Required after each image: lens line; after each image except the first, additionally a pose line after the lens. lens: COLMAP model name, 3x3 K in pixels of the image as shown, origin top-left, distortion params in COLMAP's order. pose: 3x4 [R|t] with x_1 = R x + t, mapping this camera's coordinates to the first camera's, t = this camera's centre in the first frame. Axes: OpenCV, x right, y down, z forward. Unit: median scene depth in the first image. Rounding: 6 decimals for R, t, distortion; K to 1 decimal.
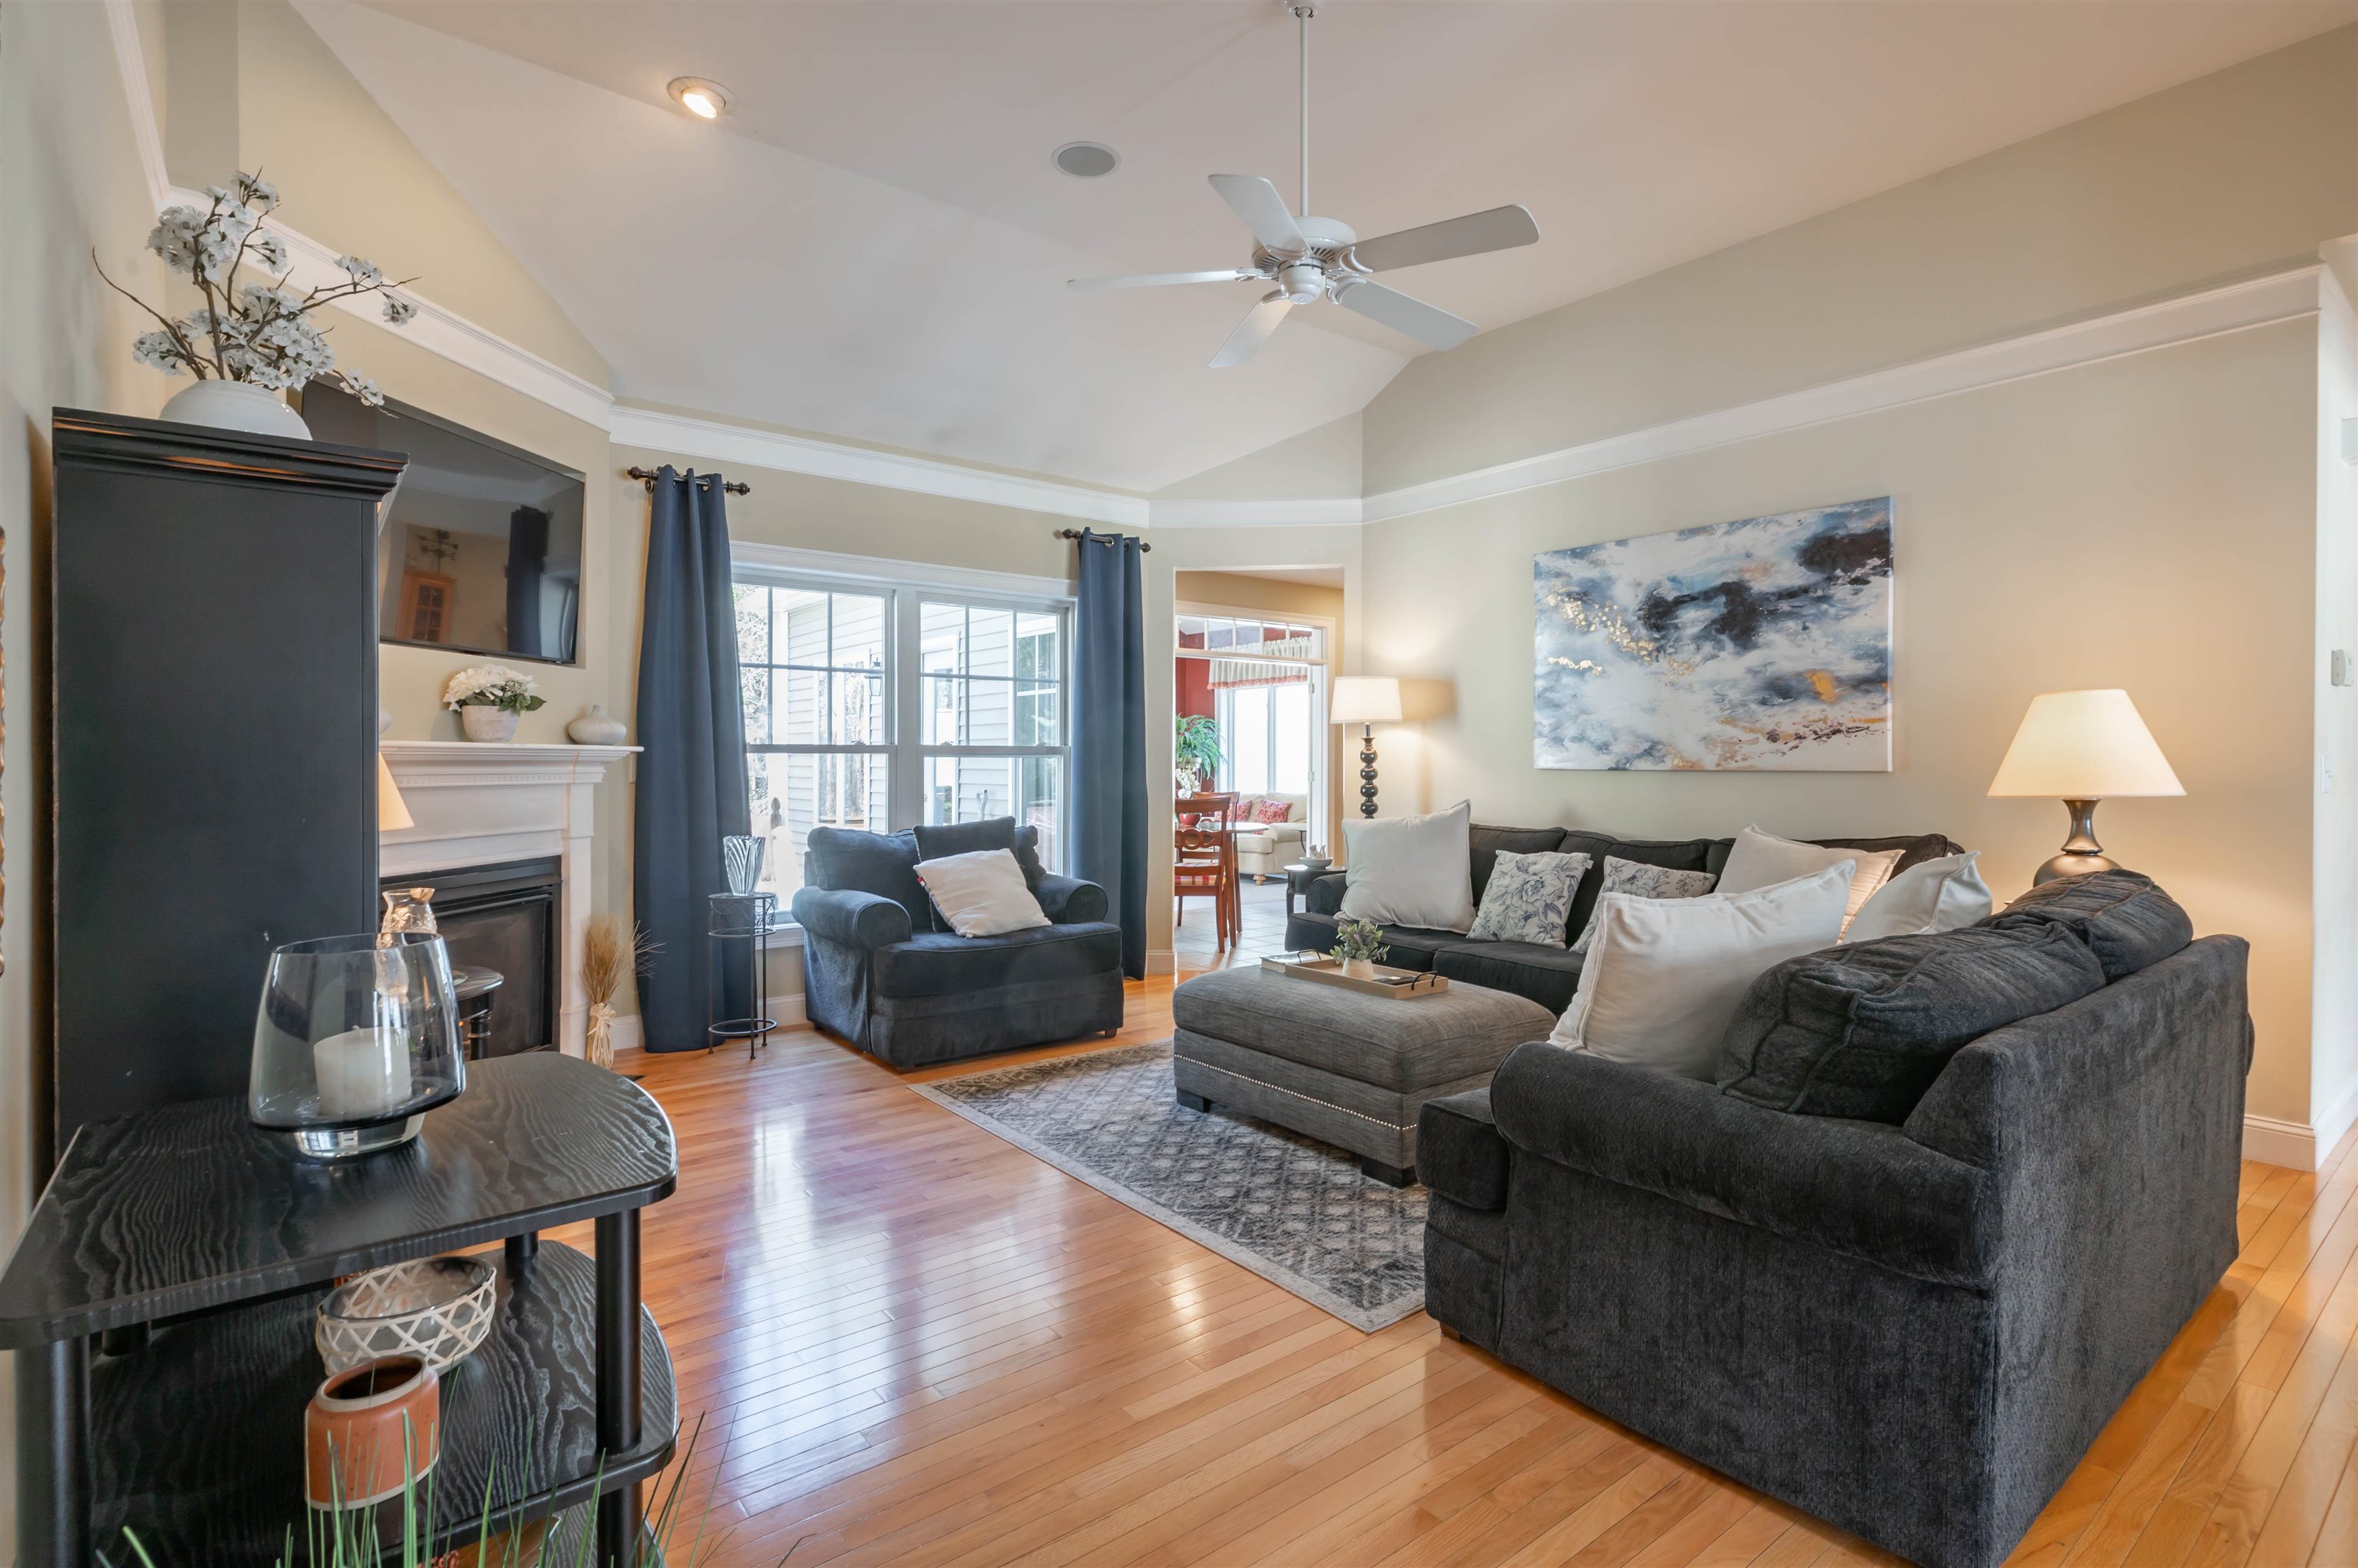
lens RADIAL K [[1157.2, 0, 1234.3], [0, 1157.2, 778.3], [0, 0, 1]] dist [-0.005570, 0.004139]
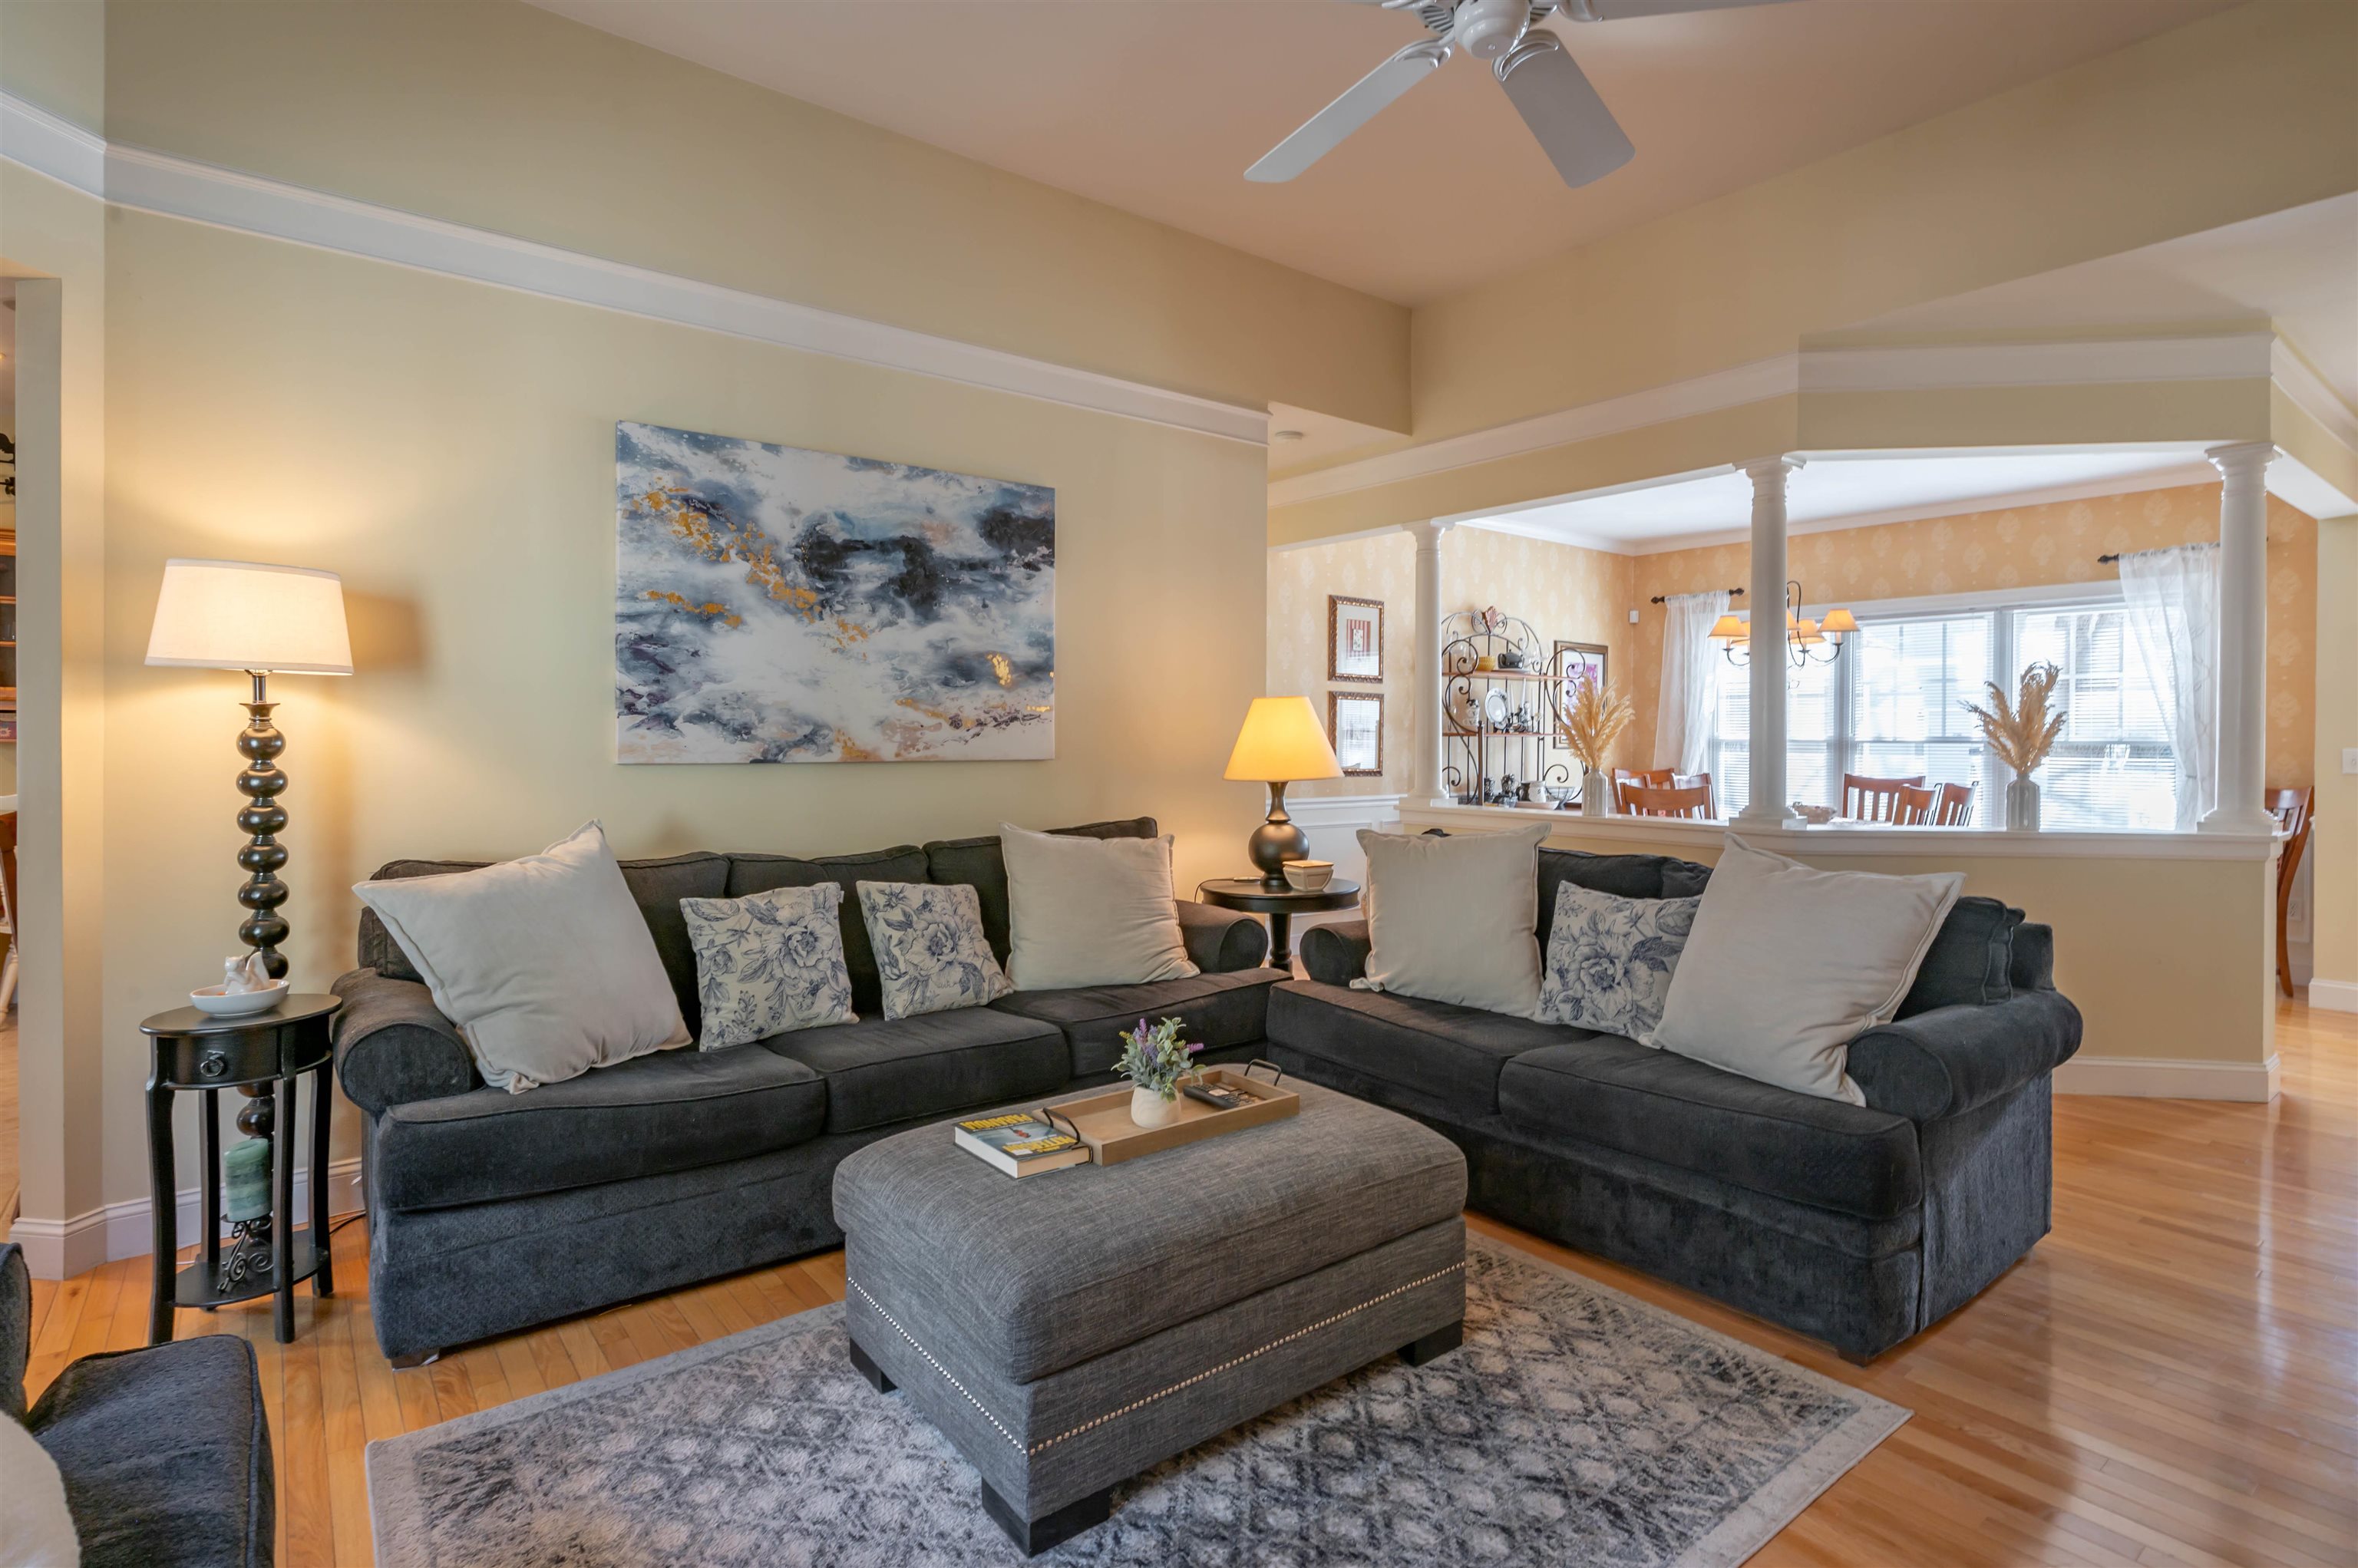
lens RADIAL K [[1157.2, 0, 1154.6], [0, 1157.2, 744.8], [0, 0, 1]] dist [-0.005570, 0.004139]
pose [[0.040014, -0.008273, 0.999165, -0.408983], [0.008499, 0.999932, 0.007939, -0.024075], [-0.999163, 0.008174, 0.040082, 0.797052]]
